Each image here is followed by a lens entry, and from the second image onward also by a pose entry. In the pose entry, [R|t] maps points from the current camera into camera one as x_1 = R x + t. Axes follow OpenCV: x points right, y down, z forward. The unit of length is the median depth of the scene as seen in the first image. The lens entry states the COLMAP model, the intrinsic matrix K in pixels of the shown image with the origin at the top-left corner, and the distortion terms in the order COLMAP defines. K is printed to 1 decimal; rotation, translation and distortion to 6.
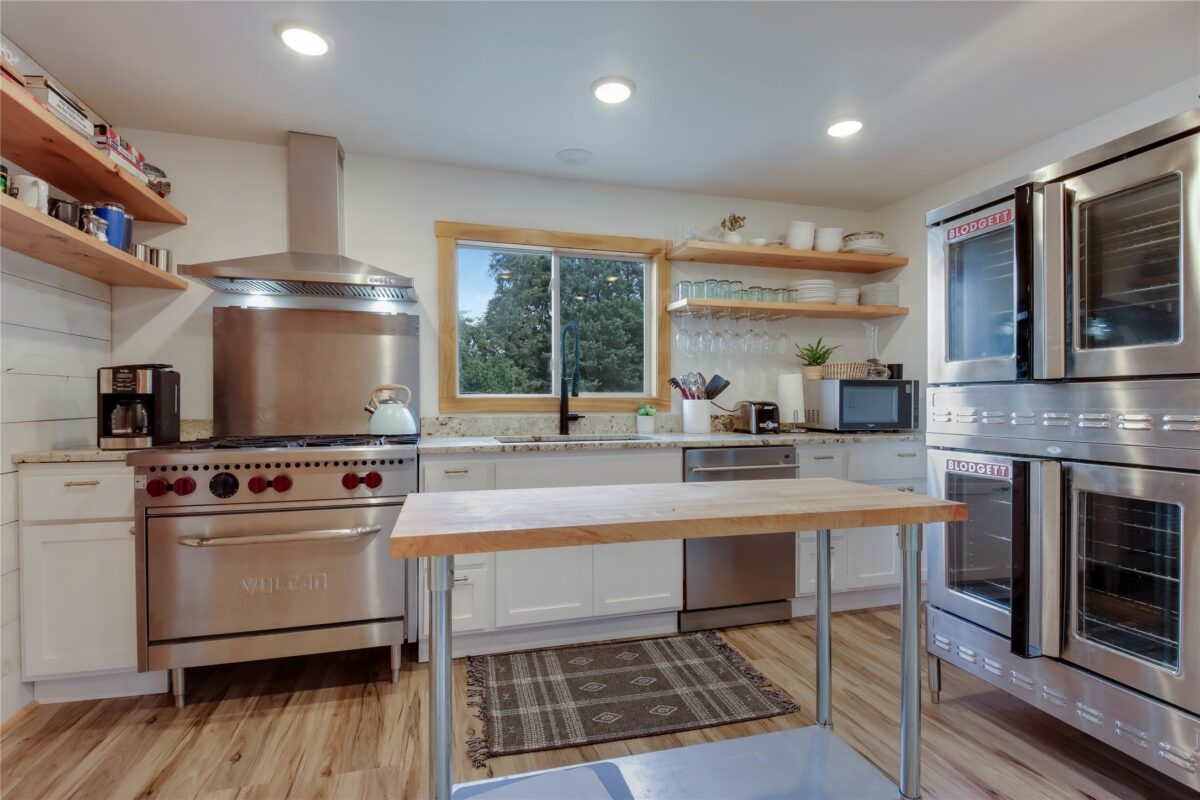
lens RADIAL K [[574.3, 0, 600.0], [0, 574.3, 400.0], [0, 0, 1]] dist [0.026257, -0.000099]
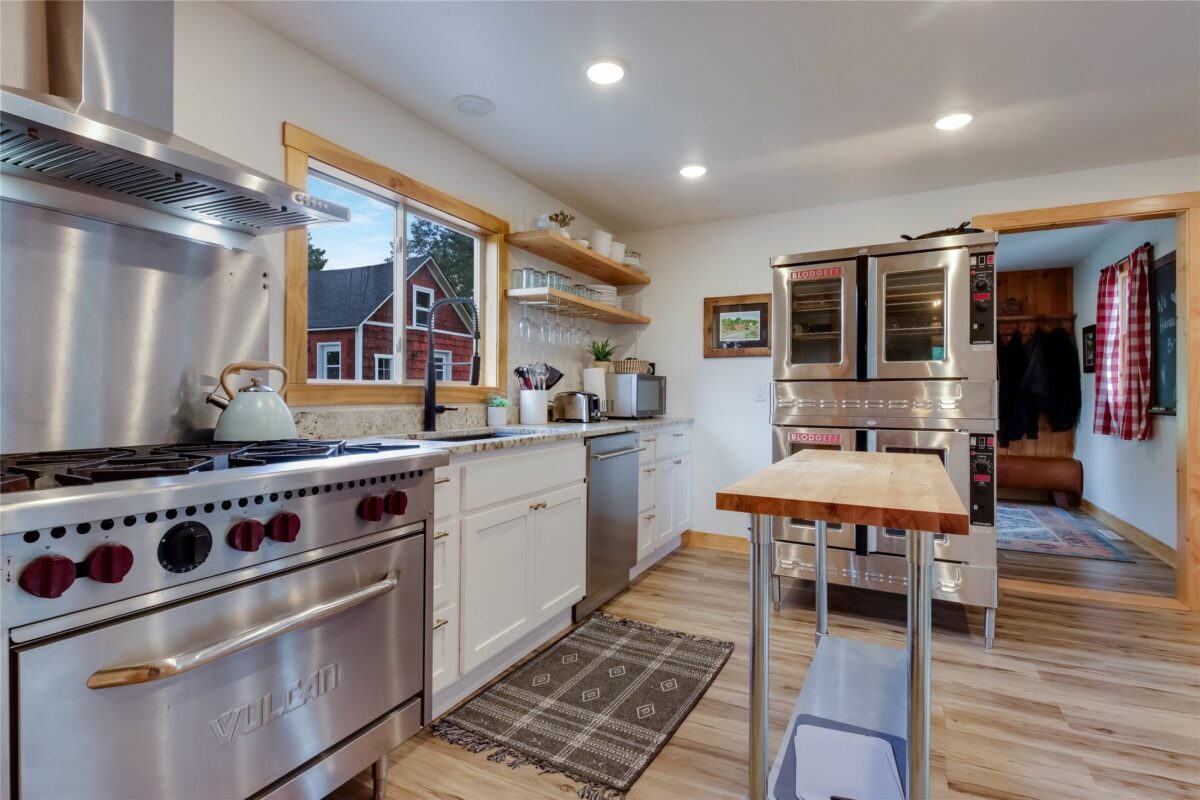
lens RADIAL K [[590.4, 0, 596.9], [0, 590.4, 388.0], [0, 0, 1]] dist [0.027474, -0.000344]
pose [[0.675583, 0.011362, 0.737196, -0.717757], [-0.005190, 0.999930, -0.010655, 0.008731], [-0.737266, 0.003372, 0.675594, 0.336658]]
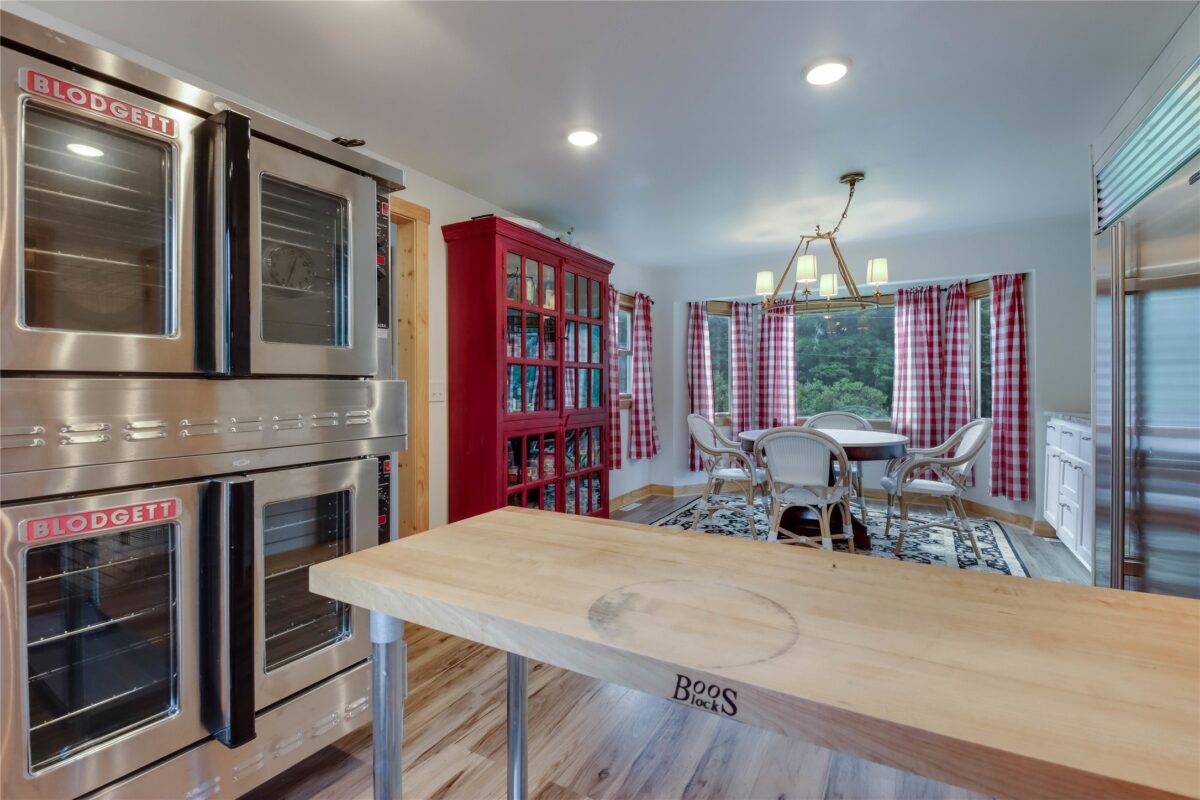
lens RADIAL K [[532.3, 0, 595.6], [0, 532.3, 396.3], [0, 0, 1]] dist [0.021428, -0.000072]
pose [[-0.683017, 0.020777, 0.730107, -0.073840], [0.029175, 0.999574, -0.001152, 0.007330], [-0.729819, 0.020514, -0.683332, 0.857949]]
